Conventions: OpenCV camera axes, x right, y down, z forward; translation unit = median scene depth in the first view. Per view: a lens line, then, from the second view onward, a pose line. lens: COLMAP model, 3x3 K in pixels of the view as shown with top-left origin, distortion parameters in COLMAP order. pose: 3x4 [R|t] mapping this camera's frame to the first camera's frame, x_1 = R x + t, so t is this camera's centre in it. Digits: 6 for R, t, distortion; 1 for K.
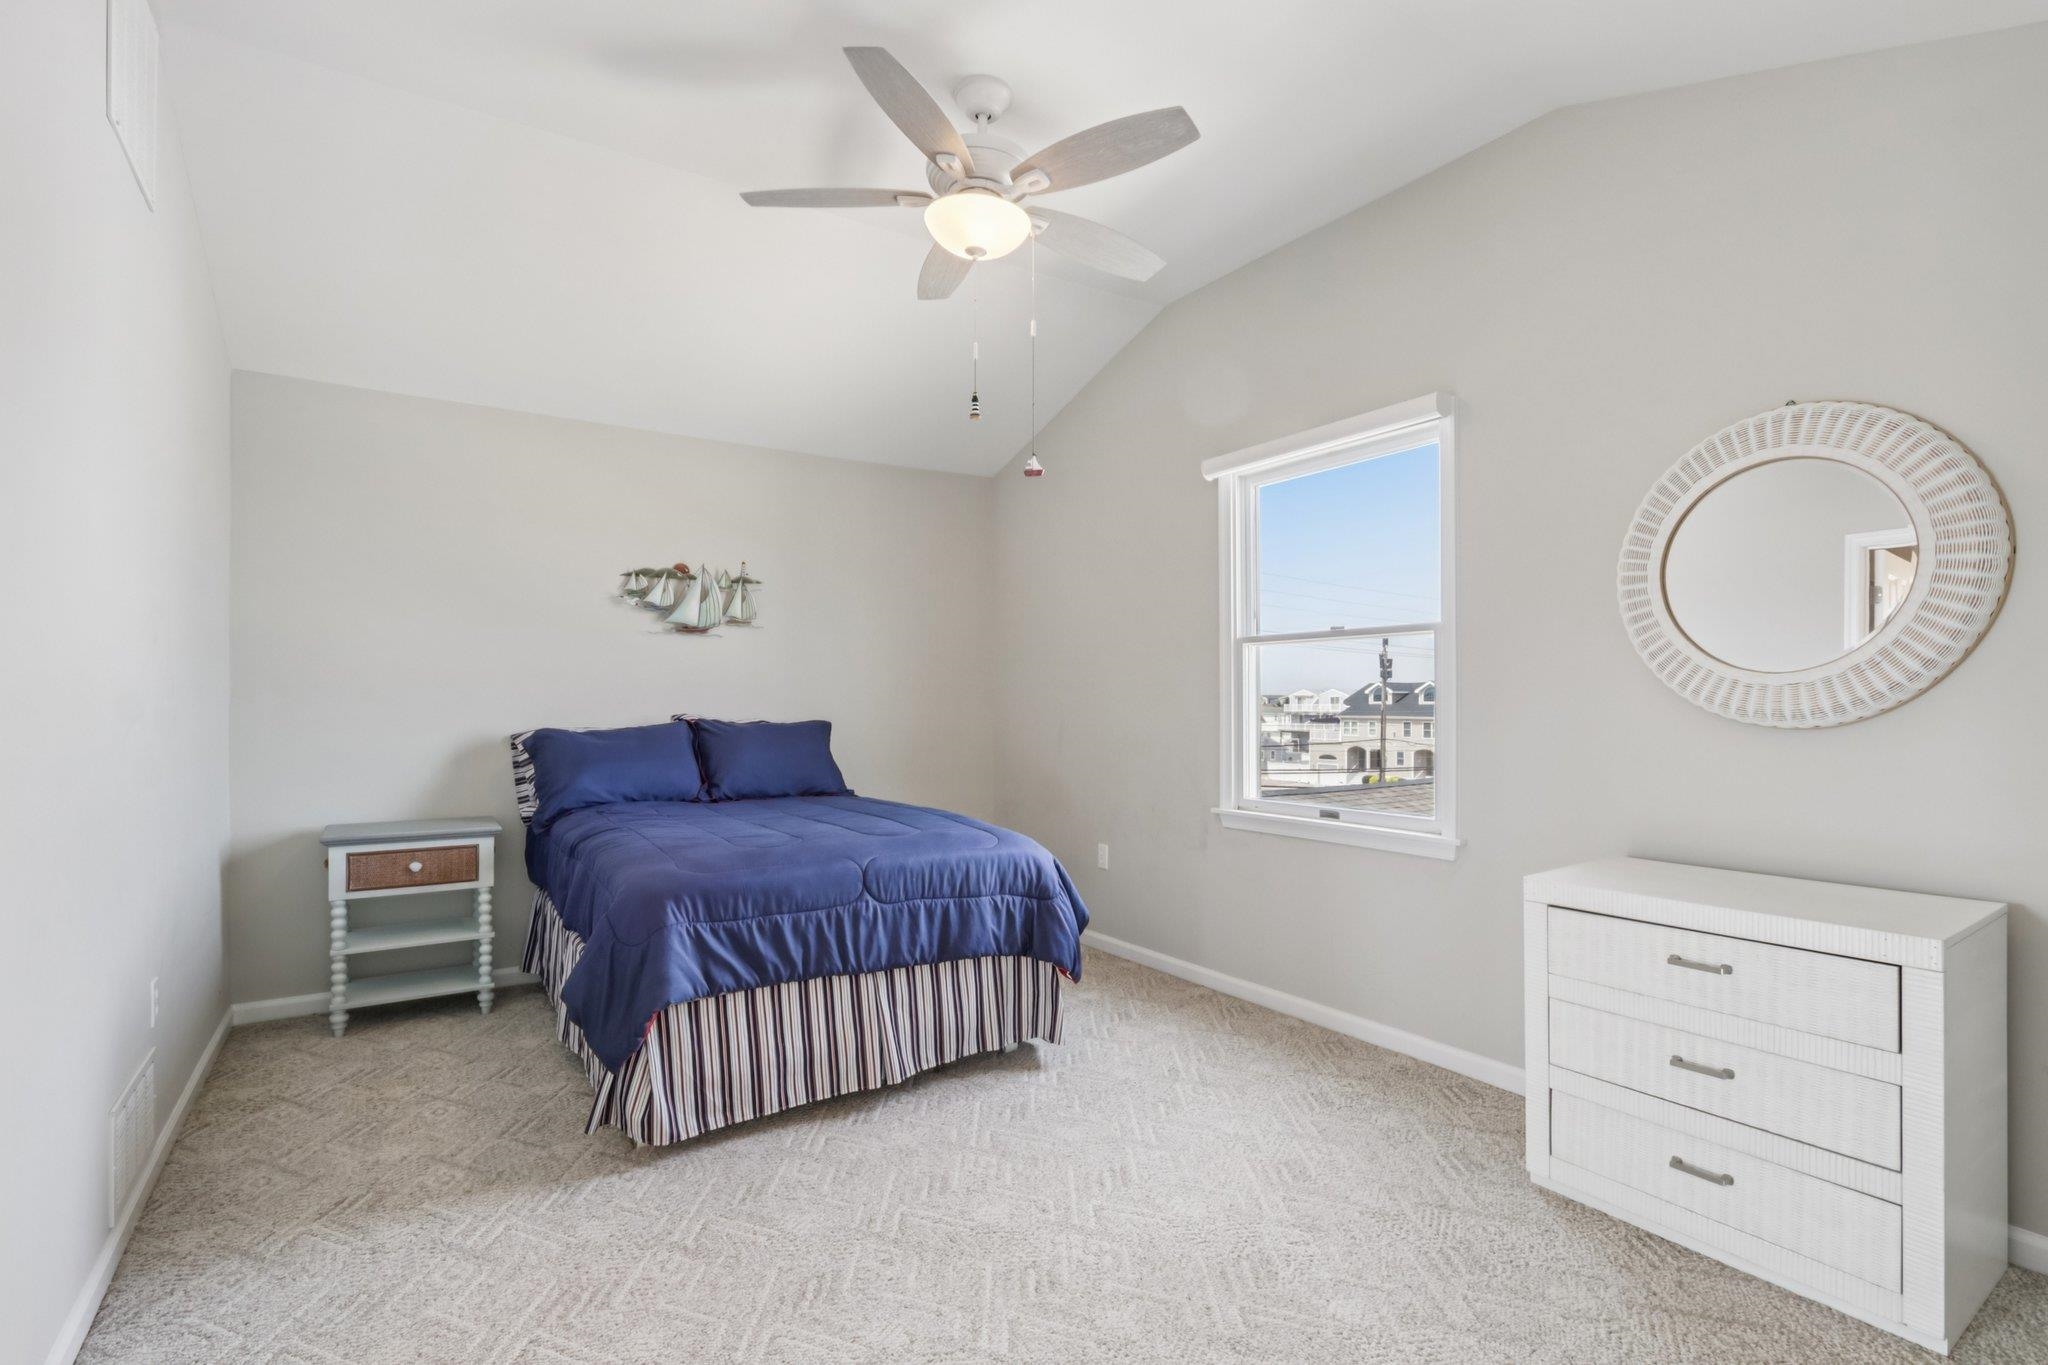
lens RADIAL K [[944.8, 0, 1012.2], [0, 944.8, 694.8], [0, 0, 1]] dist [-0.014146, 0.000055]
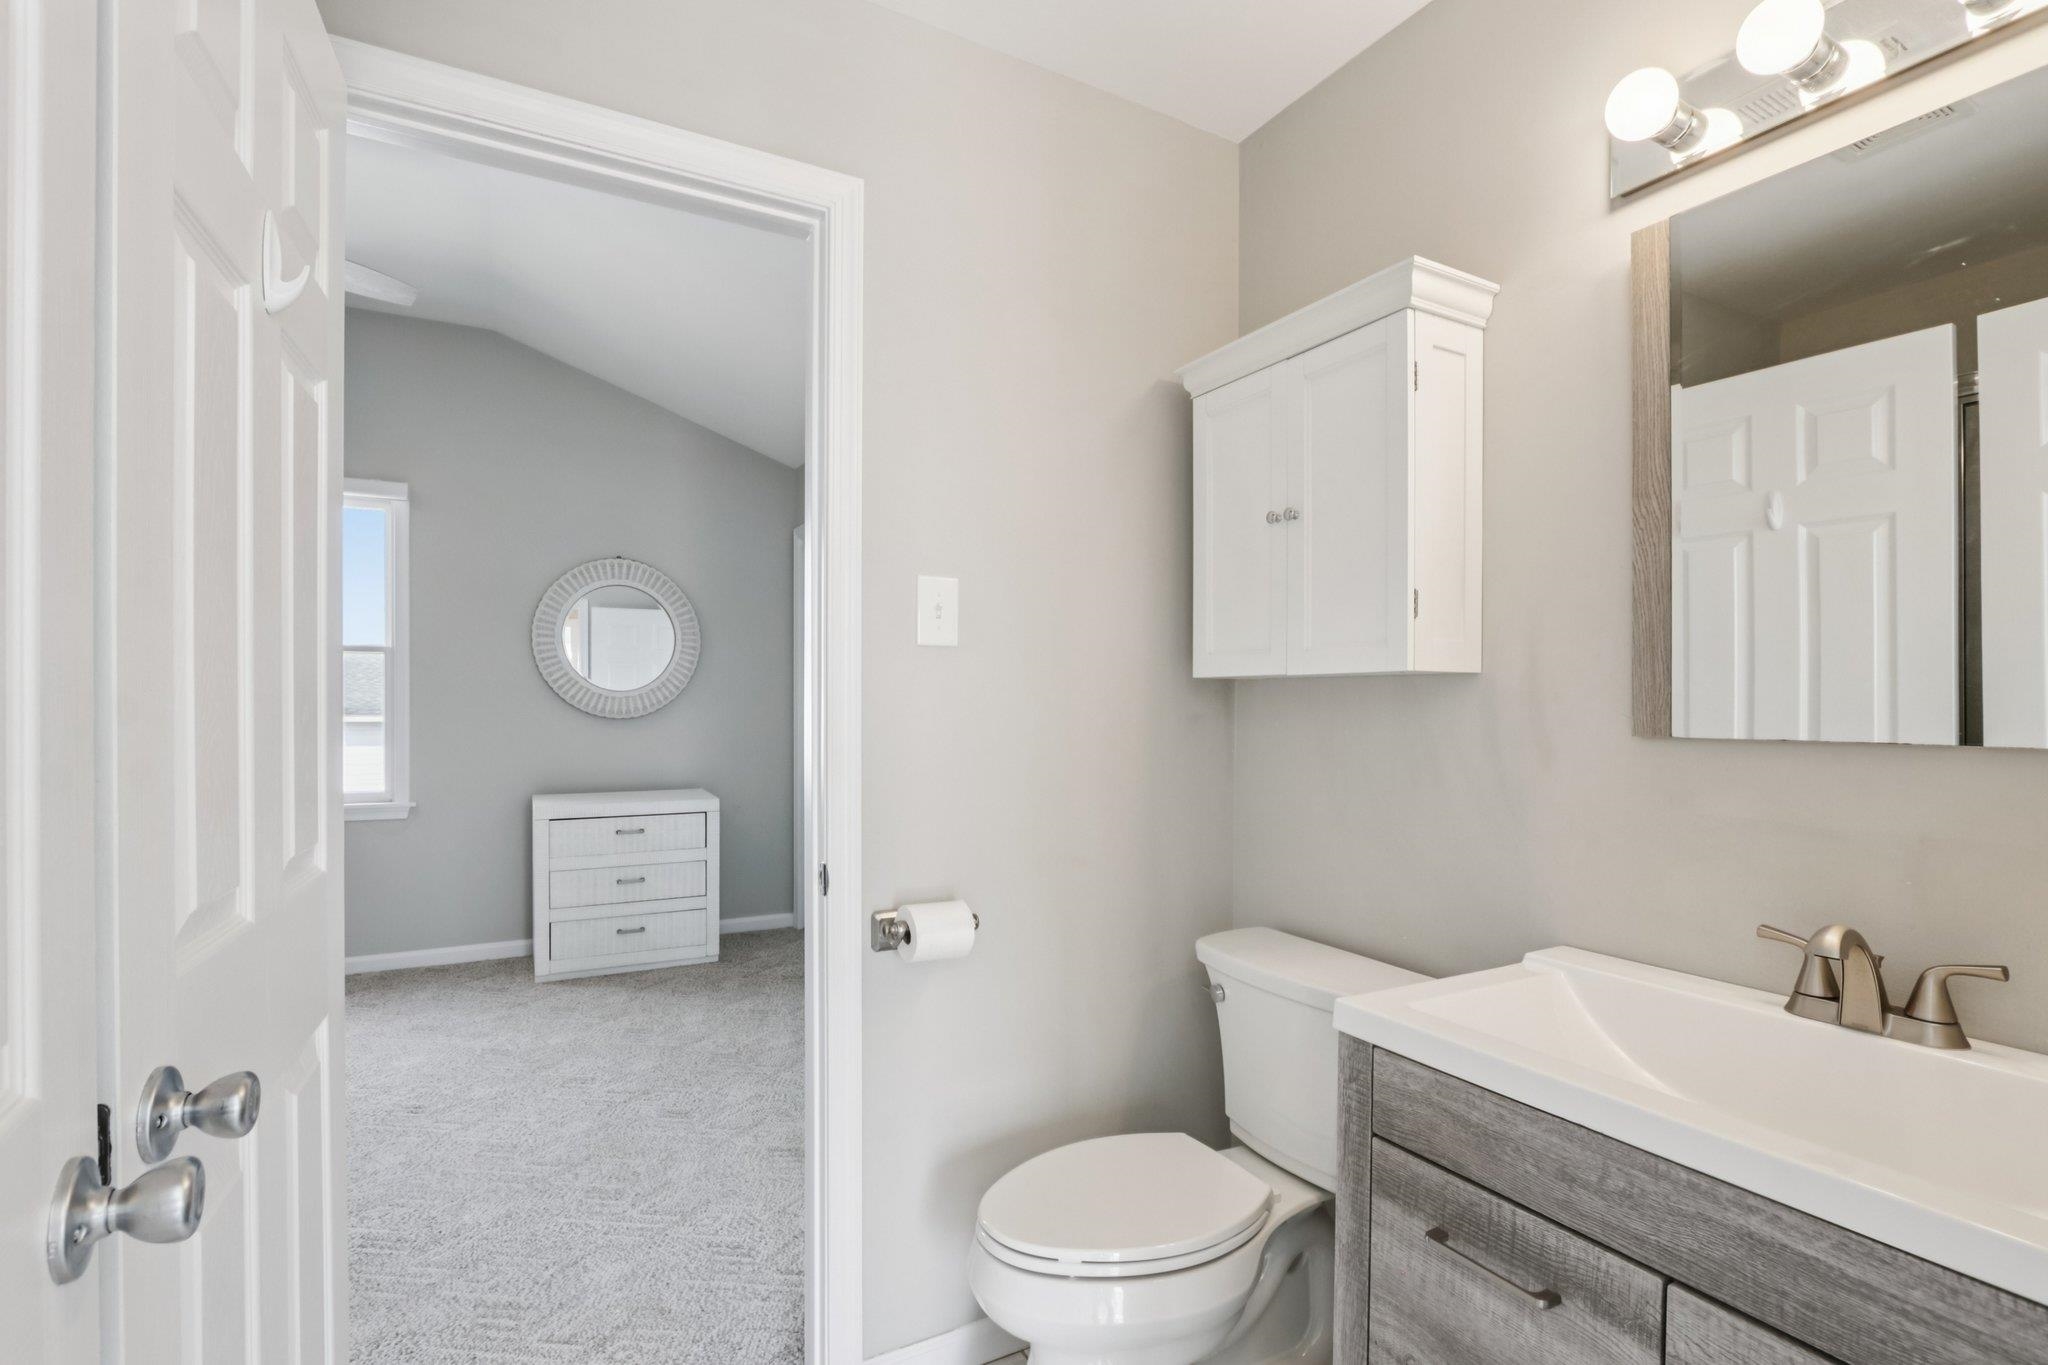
lens RADIAL K [[993.4, 0, 1028.8], [0, 993.4, 709.4], [0, 0, 1]] dist [-0.014906, -0.000131]
pose [[0.065476, -0.000321, 0.997854, -1.291911], [-0.006870, 0.999976, 0.000772, 0.008912], [-0.997830, -0.006906, 0.065472, -0.023840]]
